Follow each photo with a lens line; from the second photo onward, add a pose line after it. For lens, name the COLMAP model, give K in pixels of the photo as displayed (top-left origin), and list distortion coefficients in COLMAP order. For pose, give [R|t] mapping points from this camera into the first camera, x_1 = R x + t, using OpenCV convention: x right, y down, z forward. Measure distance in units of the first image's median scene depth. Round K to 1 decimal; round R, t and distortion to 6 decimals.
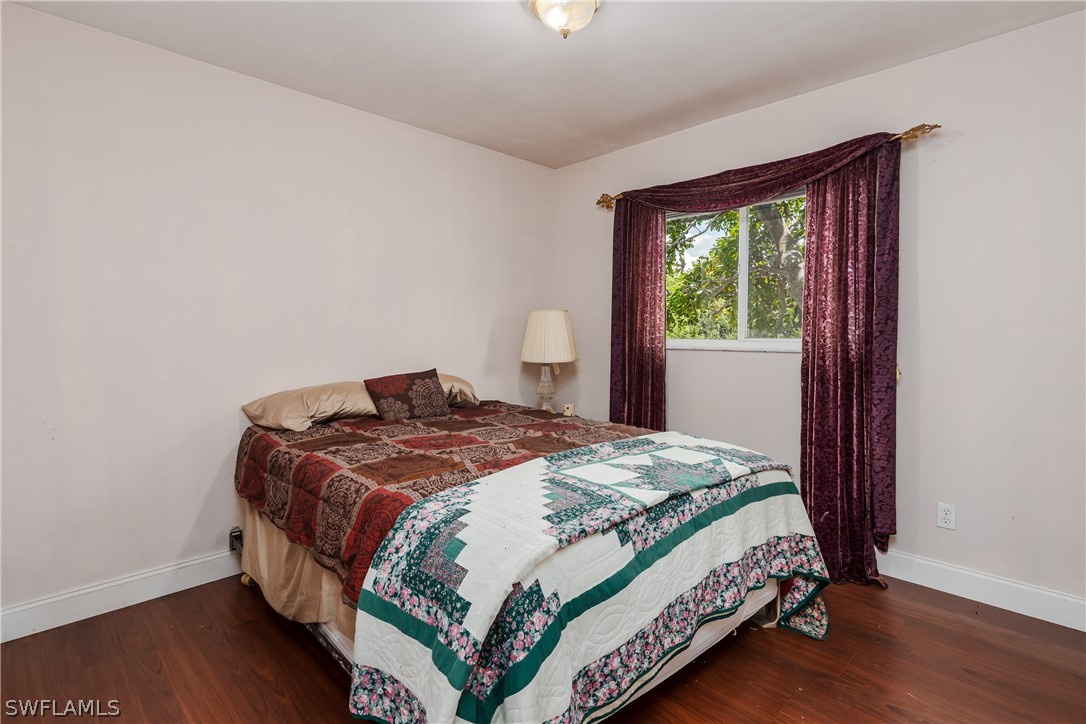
lens RADIAL K [[533.2, 0, 541.4], [0, 533.2, 328.4], [0, 0, 1]] dist [-0.001326, -0.000100]
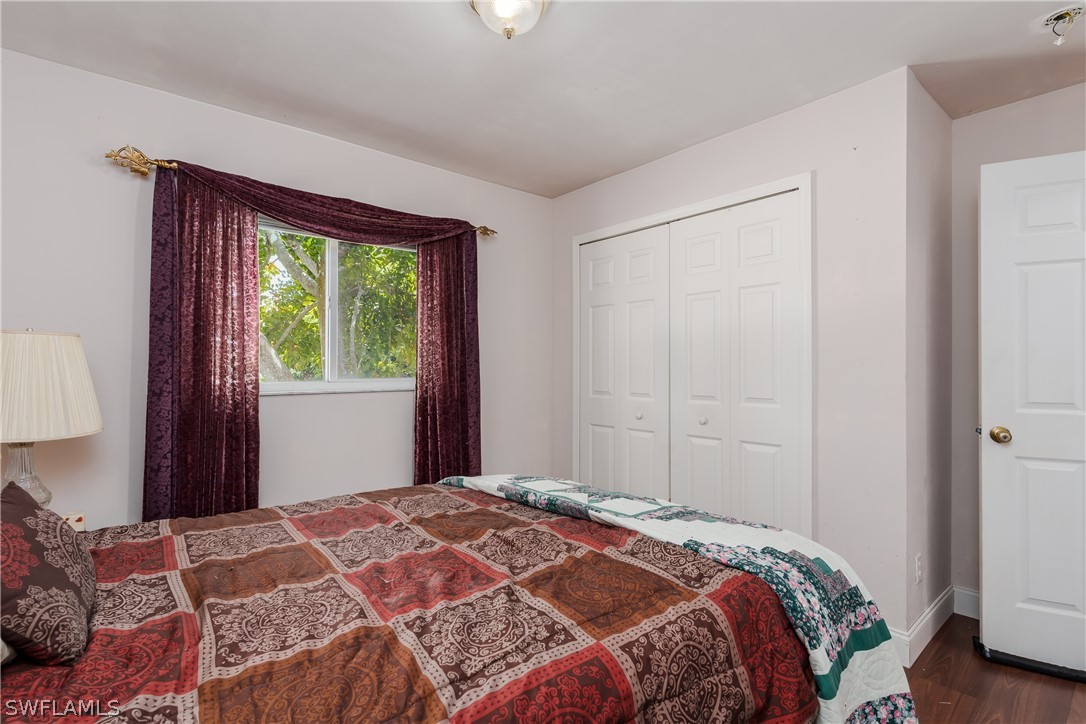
lens RADIAL K [[511.2, 0, 543.0], [0, 511.2, 362.0], [0, 0, 1]] dist [-0.000766, 0.000004]
pose [[0.075356, 0.010420, 0.997102, -0.519333], [-0.004621, 0.999938, -0.010100, -0.004884], [-0.997146, -0.003847, 0.075400, 0.601585]]
